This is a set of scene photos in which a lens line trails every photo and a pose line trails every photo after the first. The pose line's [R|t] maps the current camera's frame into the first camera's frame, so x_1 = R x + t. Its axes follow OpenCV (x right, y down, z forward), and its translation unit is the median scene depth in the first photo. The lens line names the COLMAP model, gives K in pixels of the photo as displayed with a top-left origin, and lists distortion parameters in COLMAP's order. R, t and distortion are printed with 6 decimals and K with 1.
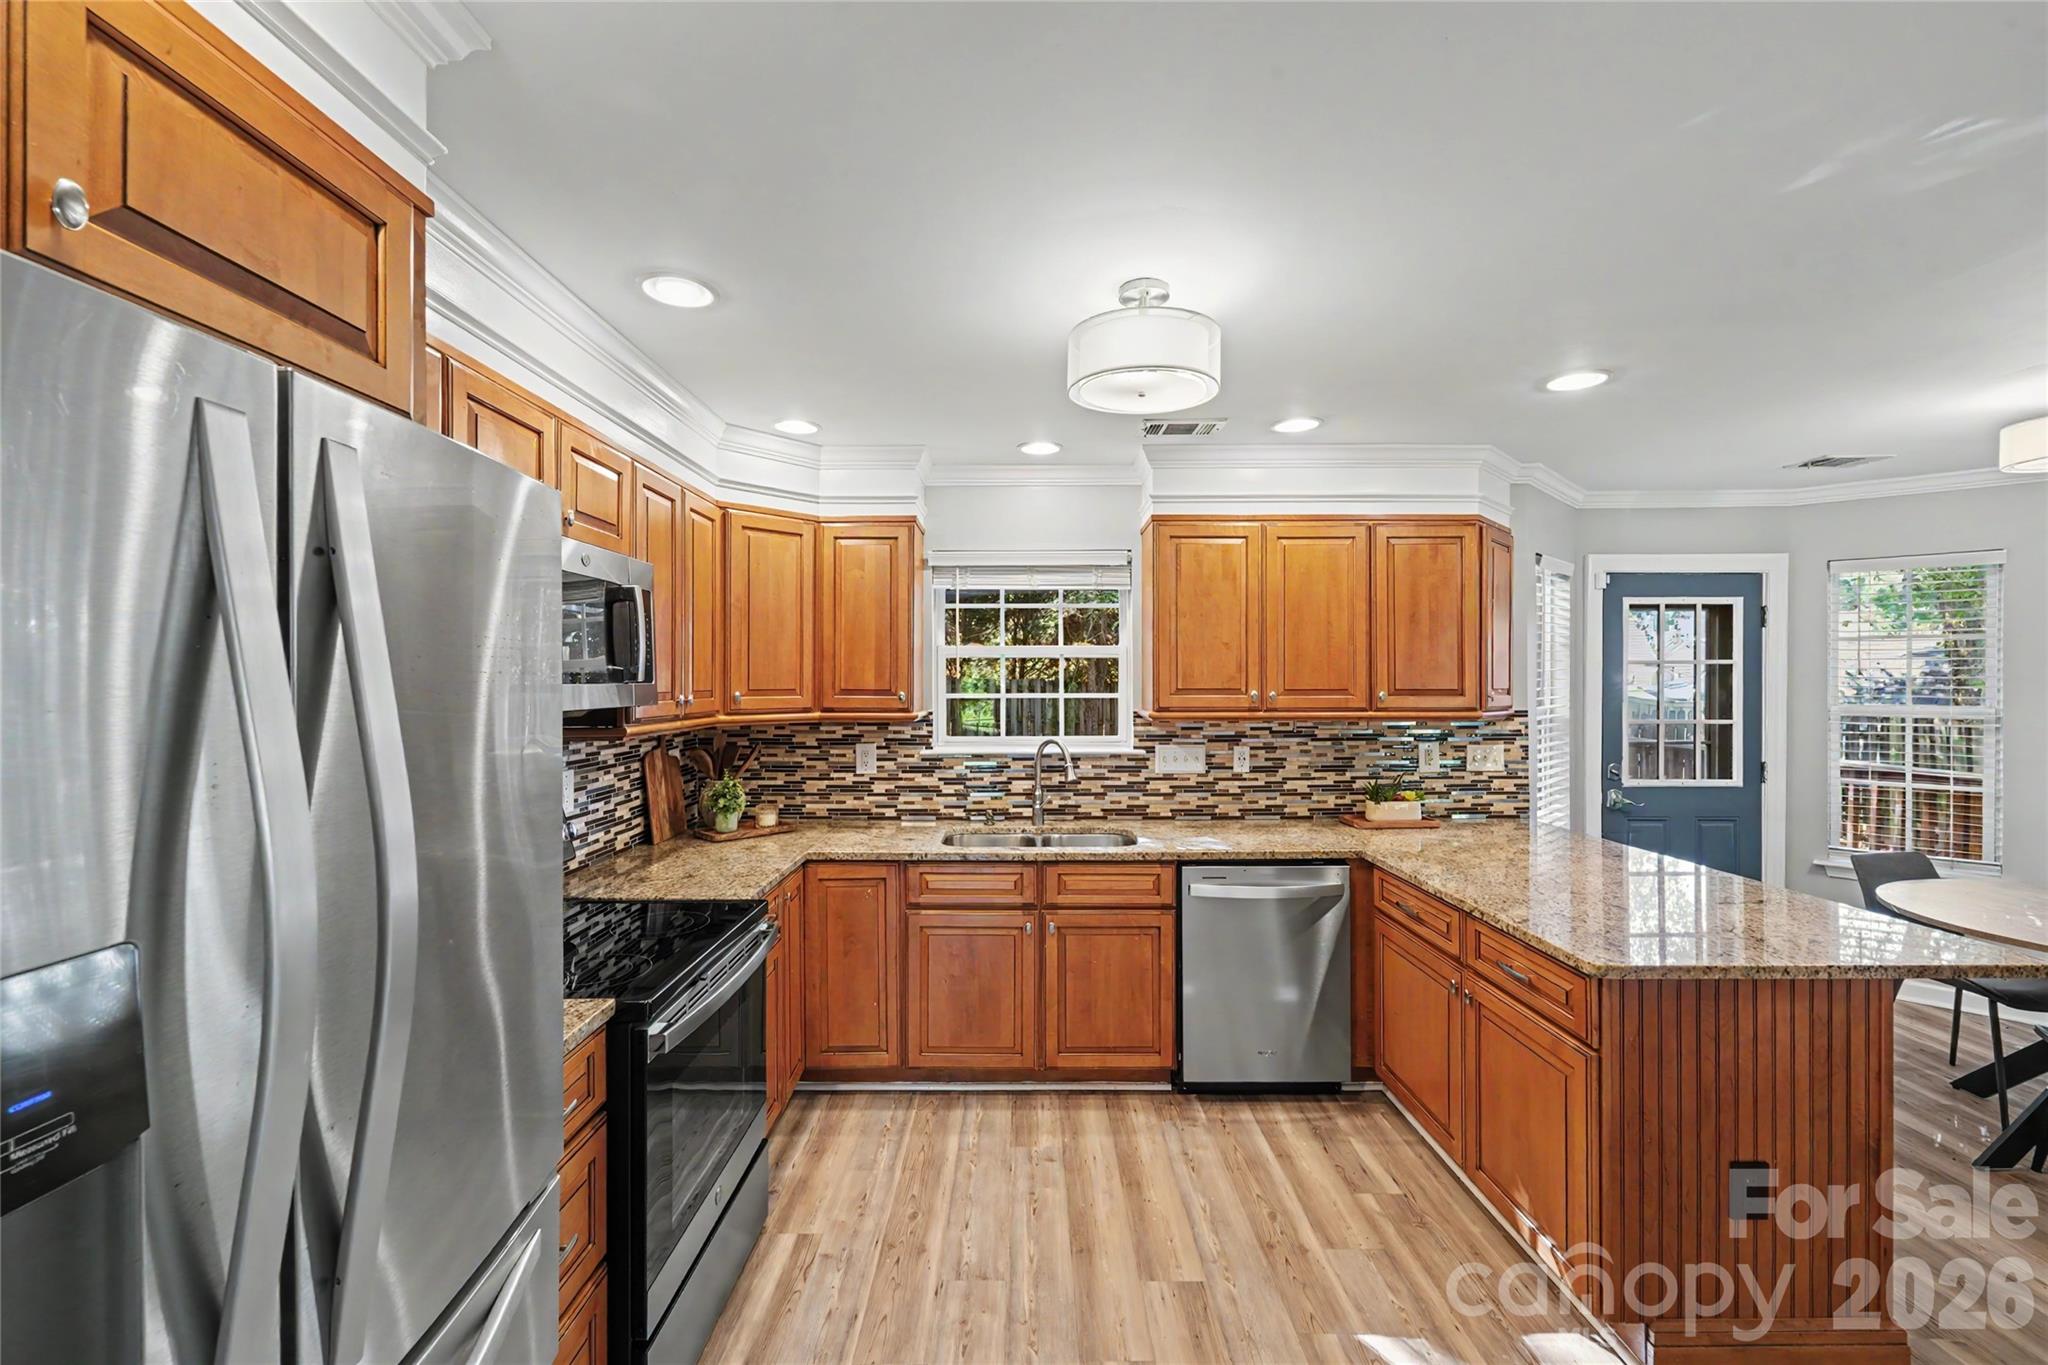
lens RADIAL K [[846.4, 0, 1015.5], [0, 846.4, 681.9], [0, 0, 1]] dist [0.005027, -0.001674]
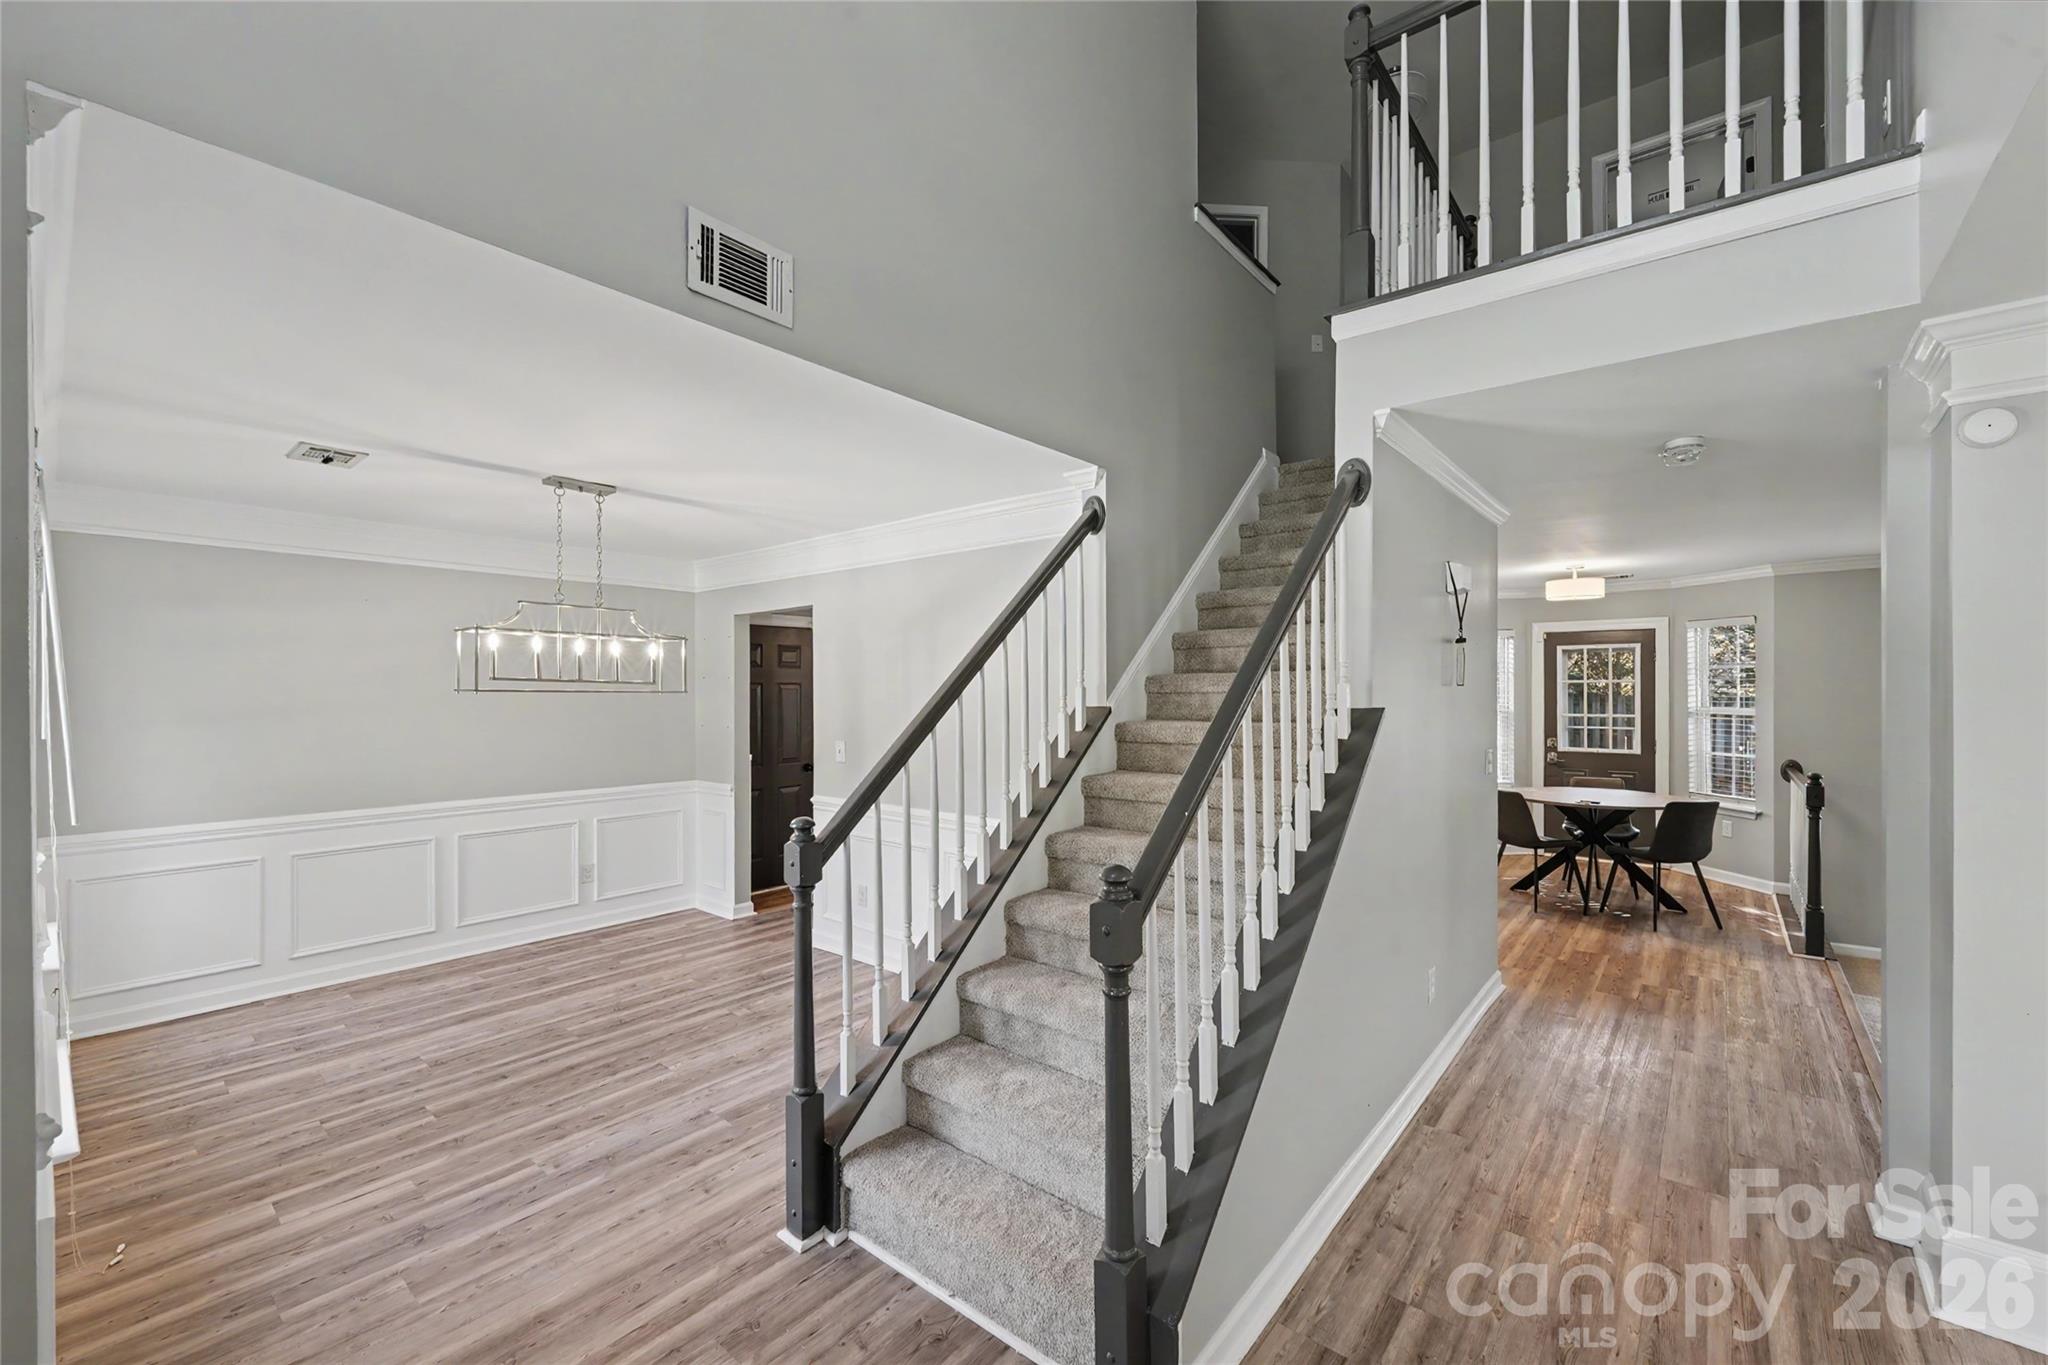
lens RADIAL K [[831.7, 0, 1022.3], [0, 831.7, 685.1], [0, 0, 1]] dist [-0.000795, -0.000969]
pose [[0.766747, -0.002762, -0.641944, 1.188382], [-0.005008, 0.999935, -0.010283, 0.009261], [0.641930, 0.011099, 0.766683, -1.316192]]
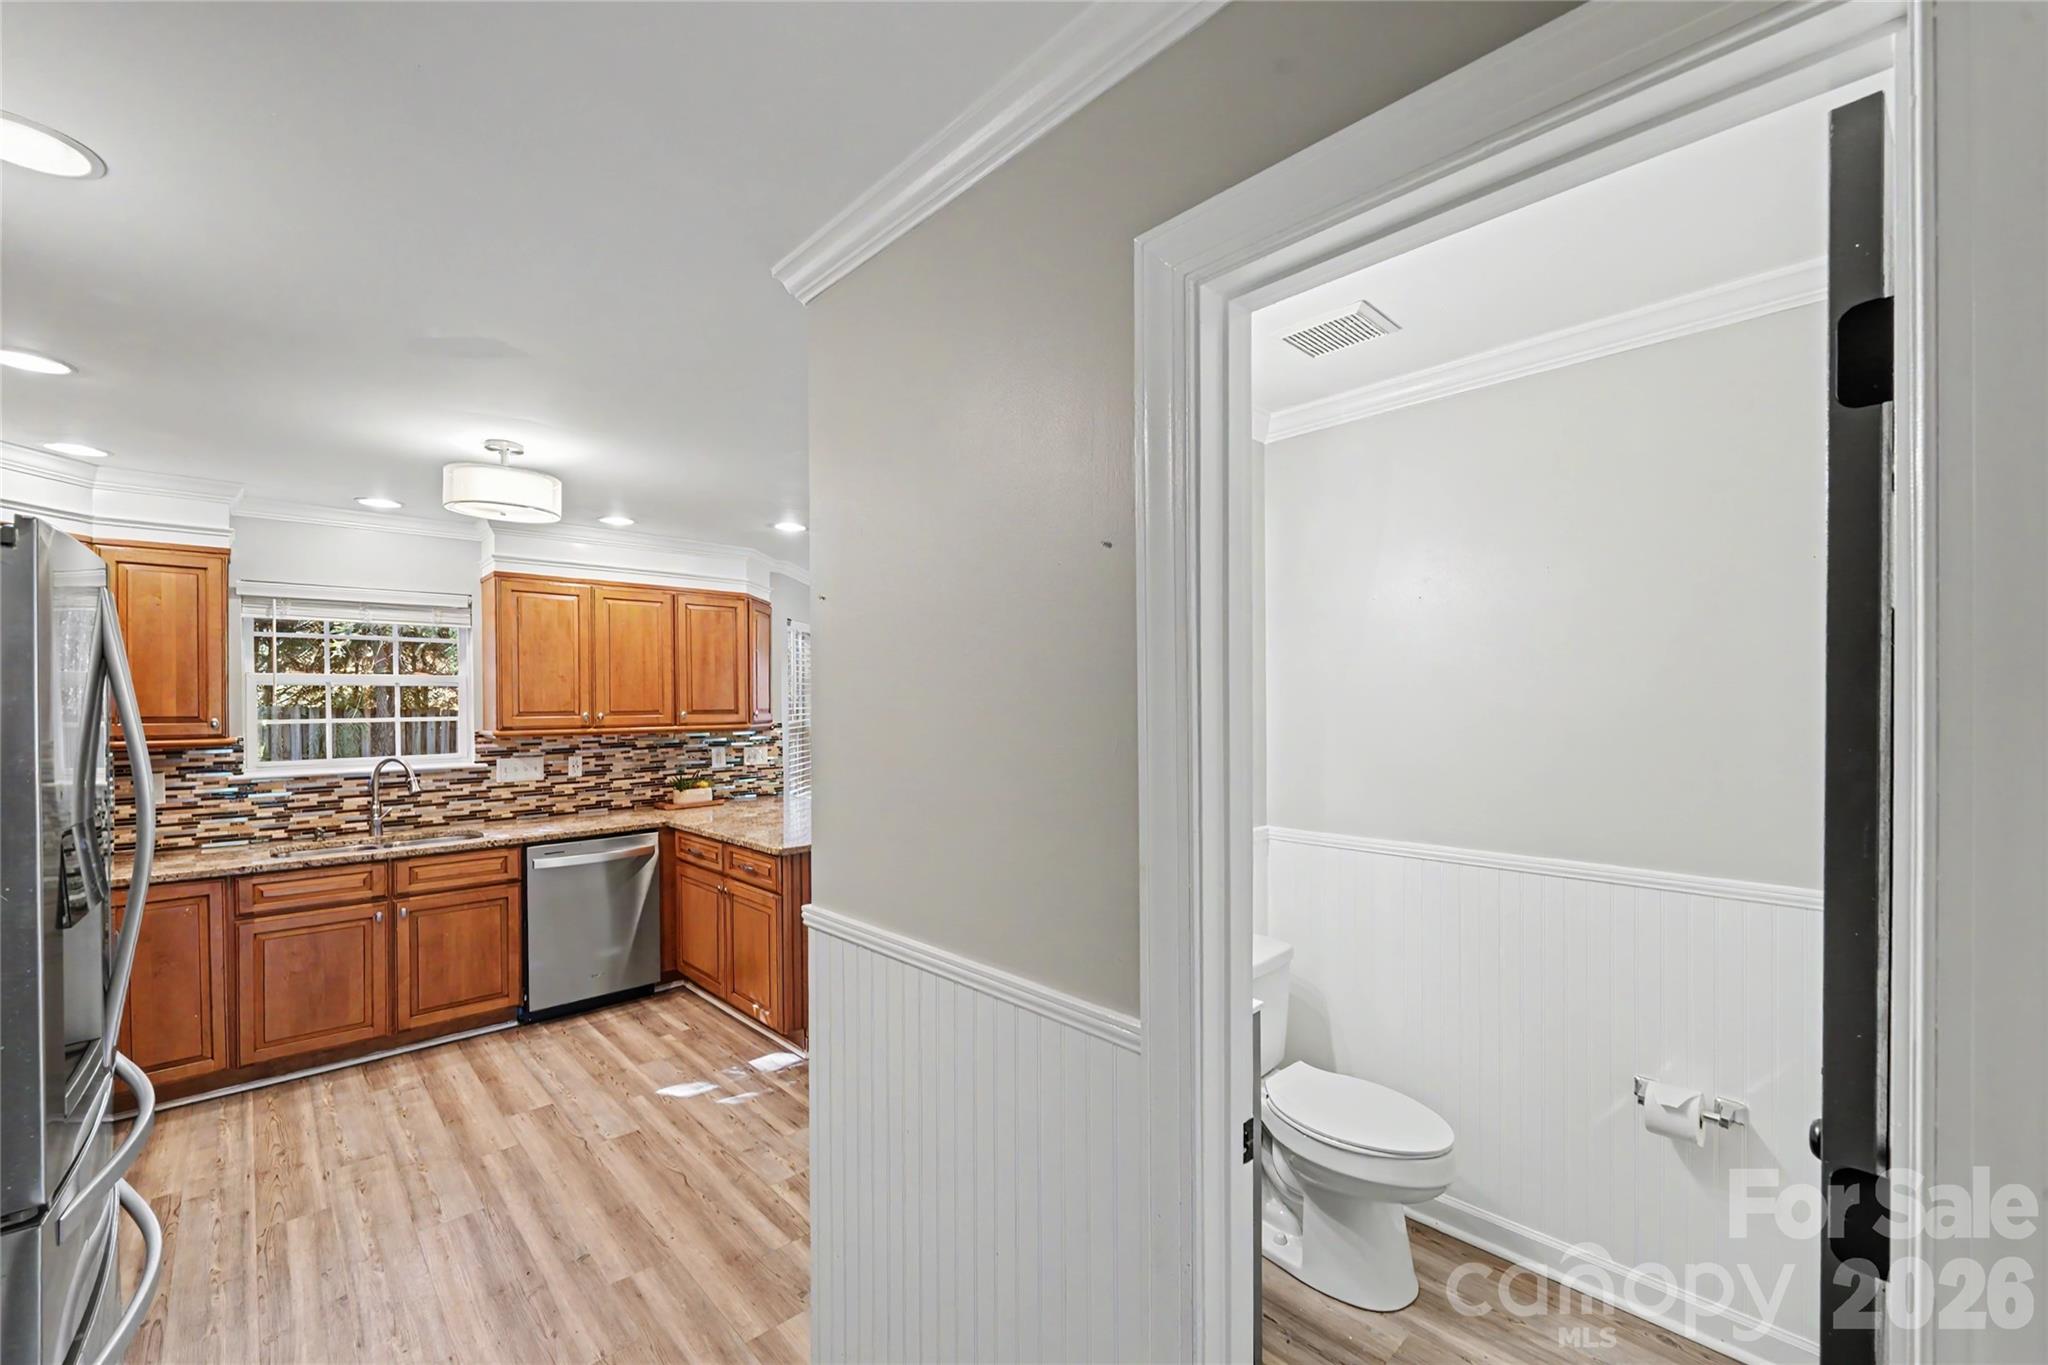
lens RADIAL K [[846.4, 0, 1024.4], [0, 846.4, 701.8], [0, 0, 1]] dist [0.005027, -0.001674]
pose [[0.728436, -0.005931, 0.685088, -0.118199], [0.009937, 0.999949, -0.001909, 0.003171], [-0.685042, 0.008198, 0.728458, -0.408193]]
